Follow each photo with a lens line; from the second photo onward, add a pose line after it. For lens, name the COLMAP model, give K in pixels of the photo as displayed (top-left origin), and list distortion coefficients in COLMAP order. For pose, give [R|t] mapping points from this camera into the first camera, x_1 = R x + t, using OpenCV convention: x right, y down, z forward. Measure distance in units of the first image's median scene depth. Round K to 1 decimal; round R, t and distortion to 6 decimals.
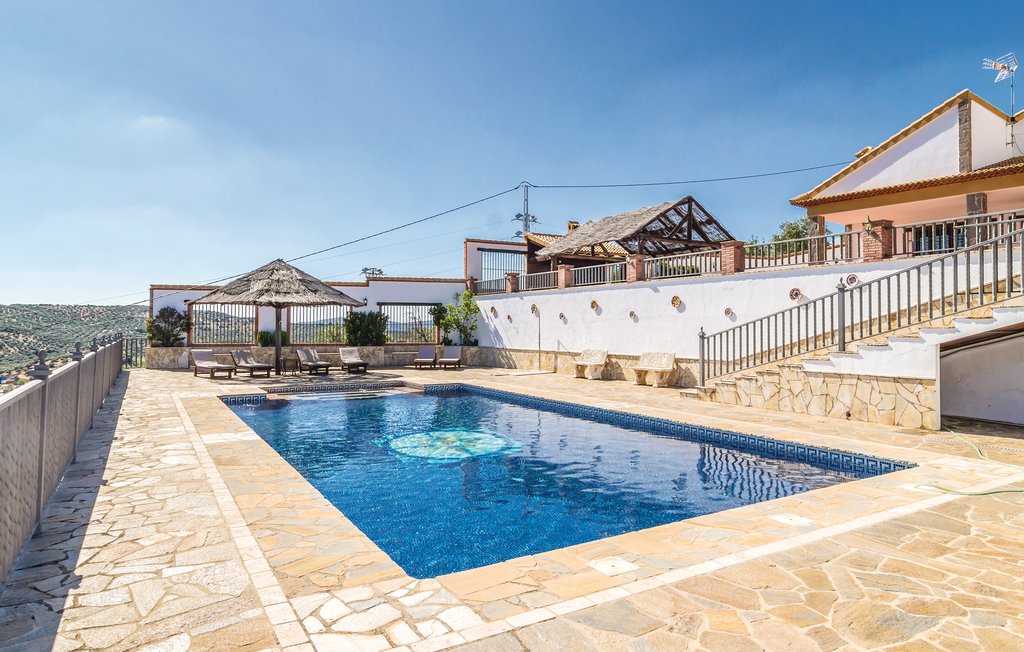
lens RADIAL K [[730.7, 0, 512.0], [0, 730.7, 326.0], [0, 0, 1]] dist [-0.004663, -0.001919]
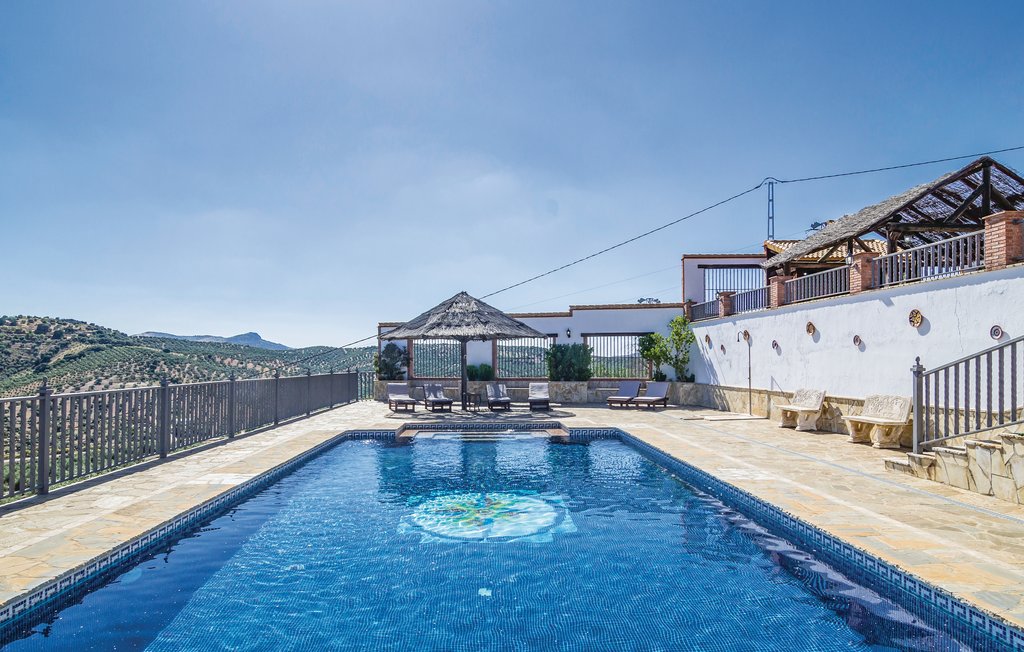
lens RADIAL K [[677.1, 0, 511.5], [0, 677.1, 367.8], [0, 0, 1]] dist [-0.003036, -0.002442]
pose [[0.832134, -0.000032, -0.554574, 0.226728], [0.006670, 0.999928, 0.009950, 0.001835], [0.554534, -0.011979, 0.832075, 0.262339]]
